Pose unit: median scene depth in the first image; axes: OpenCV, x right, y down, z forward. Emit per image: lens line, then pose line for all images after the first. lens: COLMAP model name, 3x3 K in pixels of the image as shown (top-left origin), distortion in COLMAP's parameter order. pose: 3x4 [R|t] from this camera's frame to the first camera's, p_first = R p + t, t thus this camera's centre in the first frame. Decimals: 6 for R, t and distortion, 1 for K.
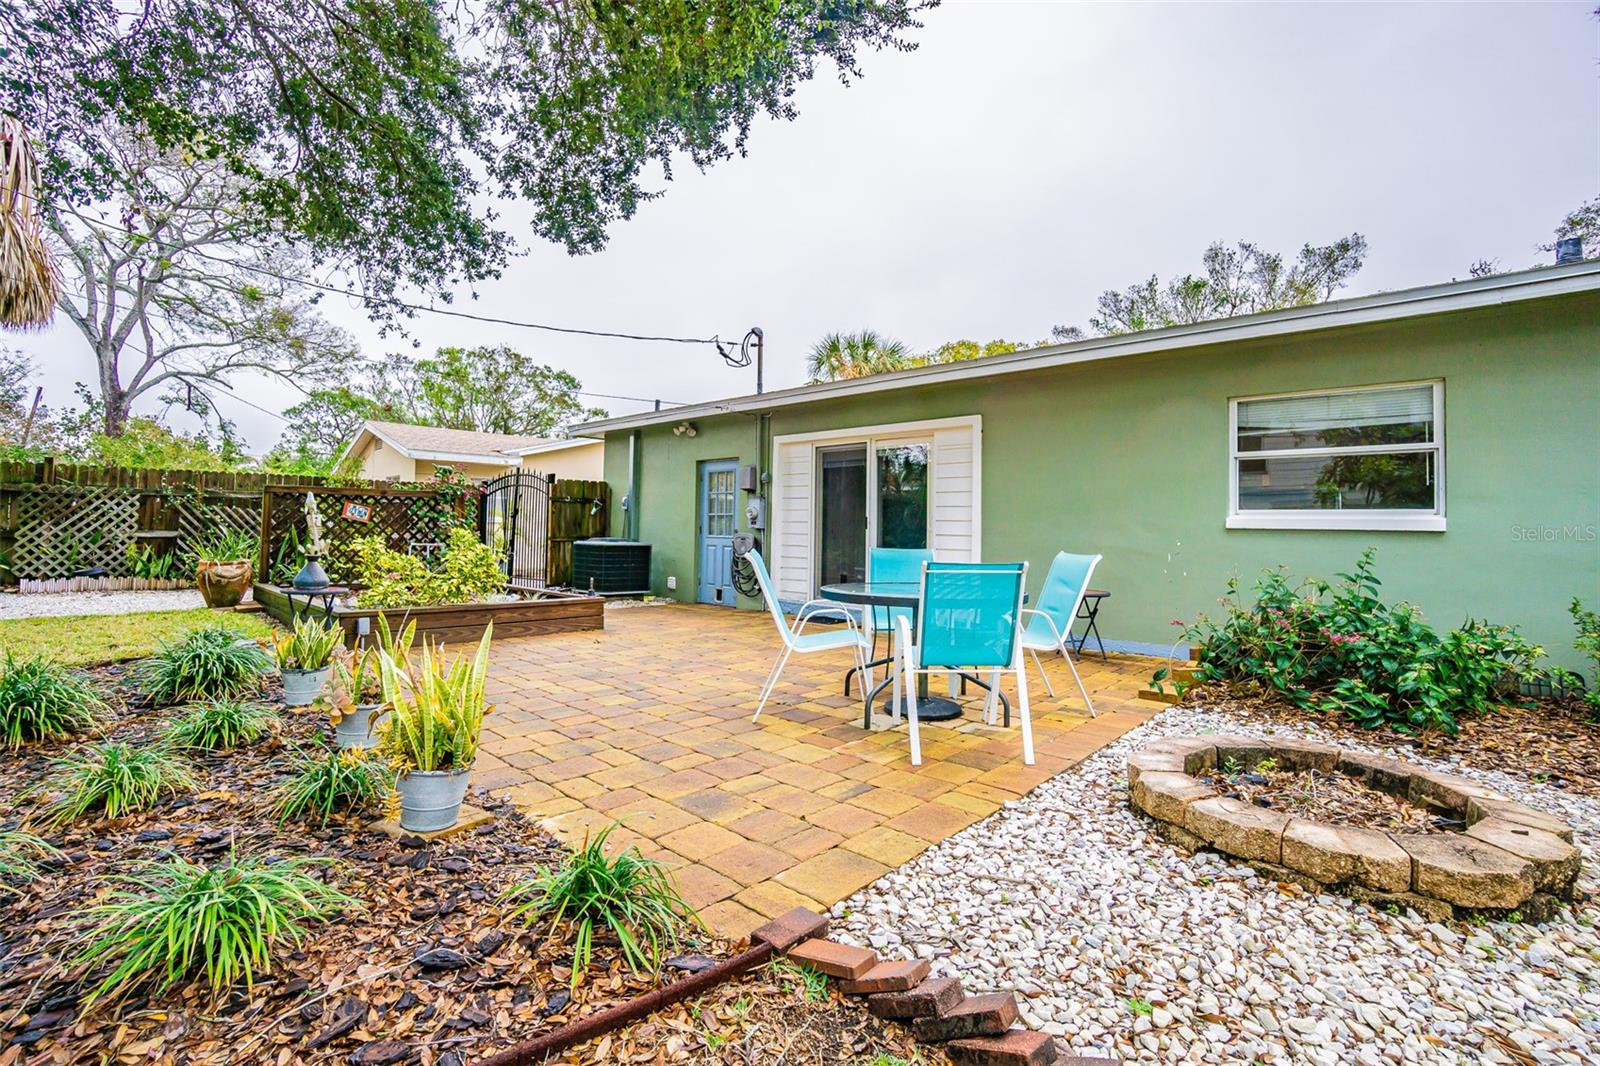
lens RADIAL K [[727.3, 0, 794.9], [0, 727.3, 521.8], [0, 0, 1]] dist [-0.061323, 0.024297]
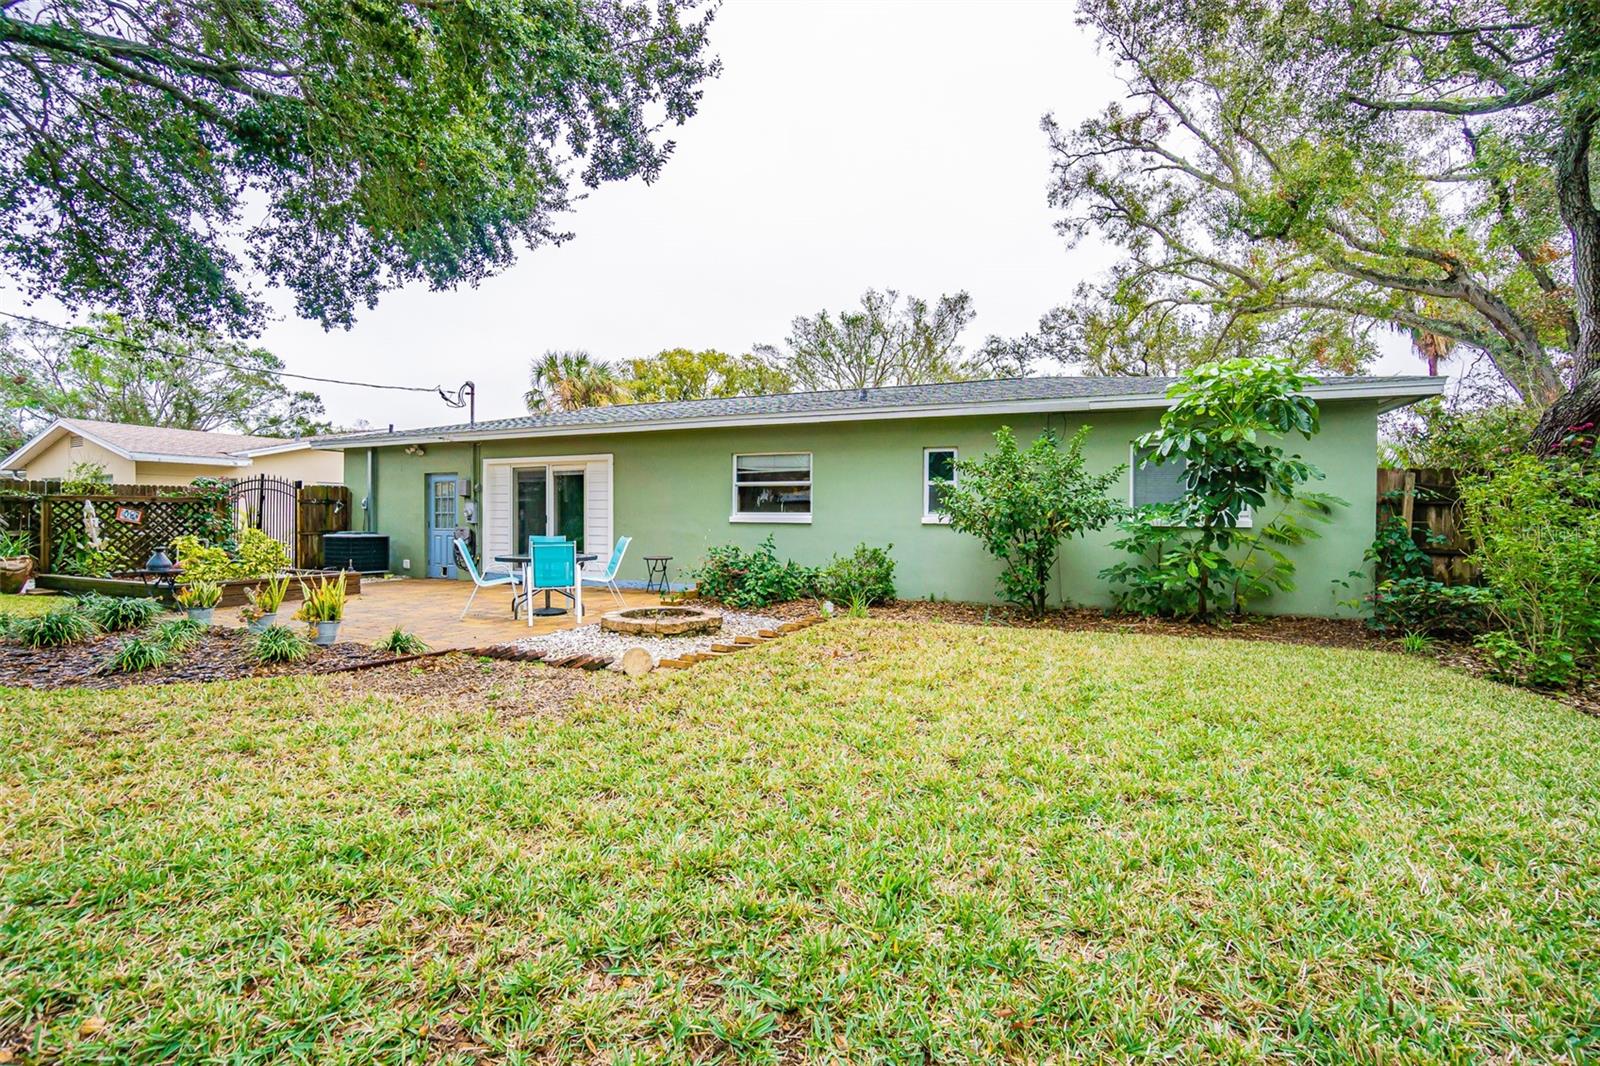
lens RADIAL K [[727.3, 0, 794.9], [0, 727.3, 521.8], [0, 0, 1]] dist [-0.061323, 0.024297]
pose [[0.940839, -0.014685, 0.338537, 0.066719], [0.007618, 0.999725, 0.022193, -0.020290], [-0.338769, -0.018301, 0.940691, -0.543917]]
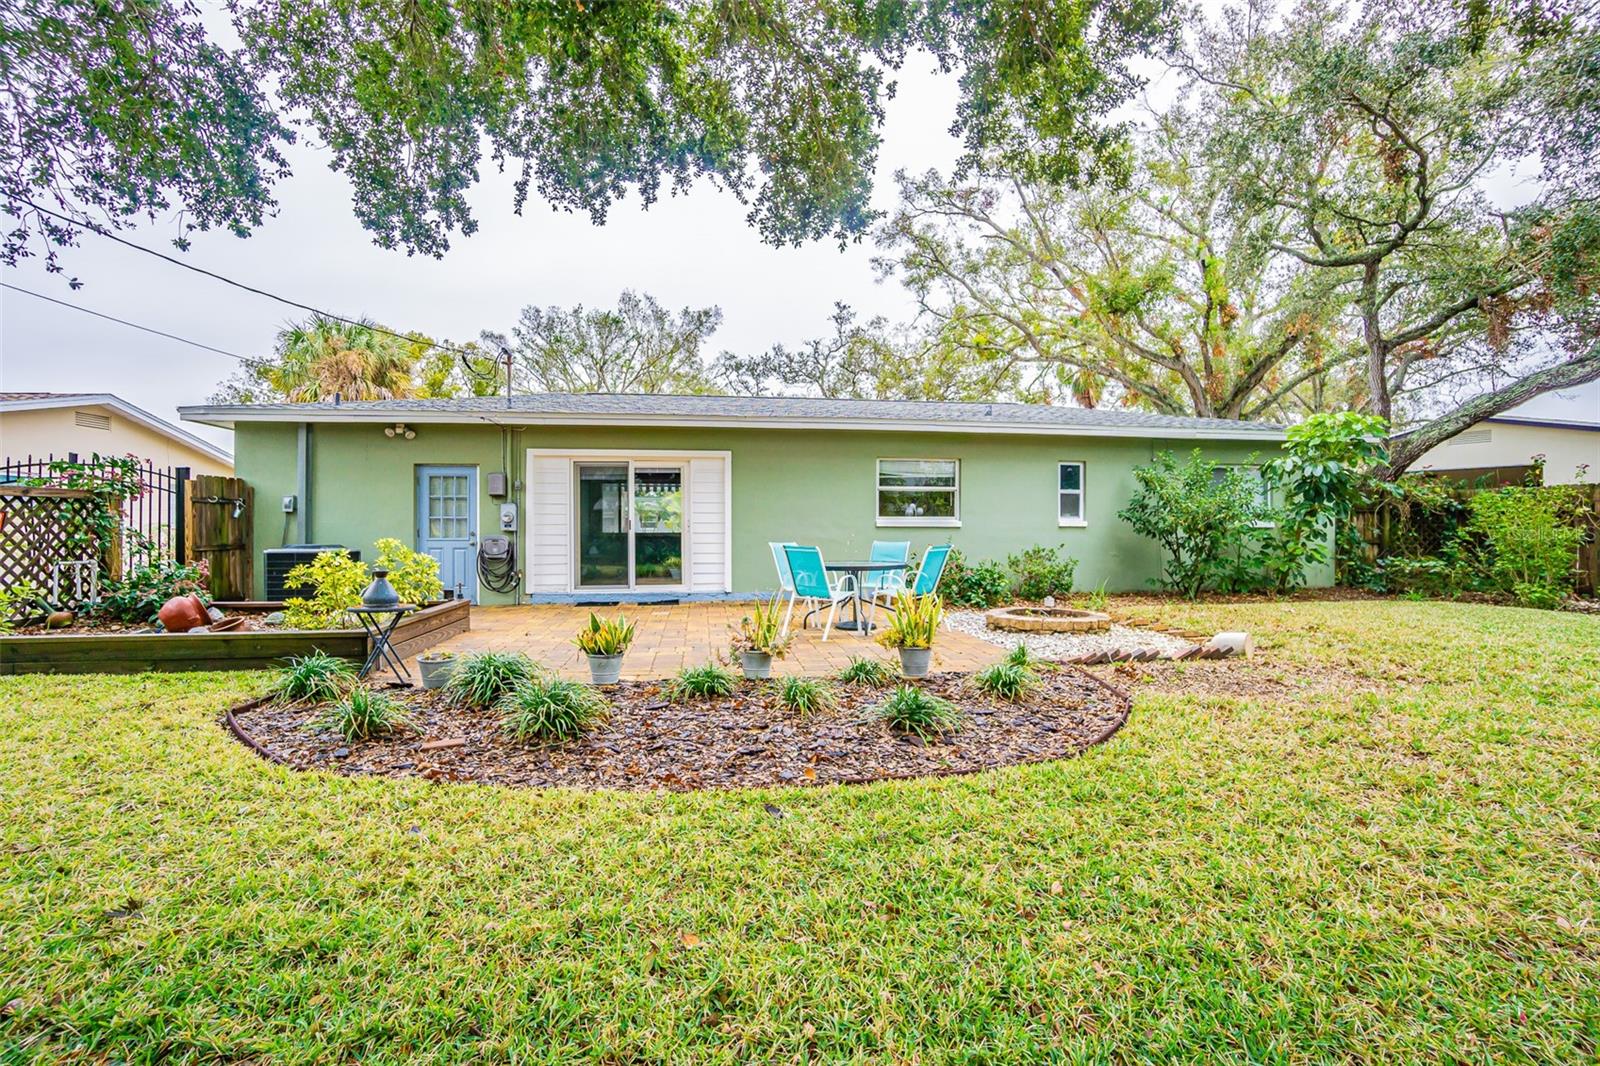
lens RADIAL K [[727.3, 0, 794.9], [0, 727.3, 521.8], [0, 0, 1]] dist [-0.061323, 0.024297]
pose [[0.626540, -0.011165, 0.779310, -0.632067], [0.003645, 0.999928, 0.011396, -0.015792], [-0.779381, -0.004299, 0.626536, -0.019648]]
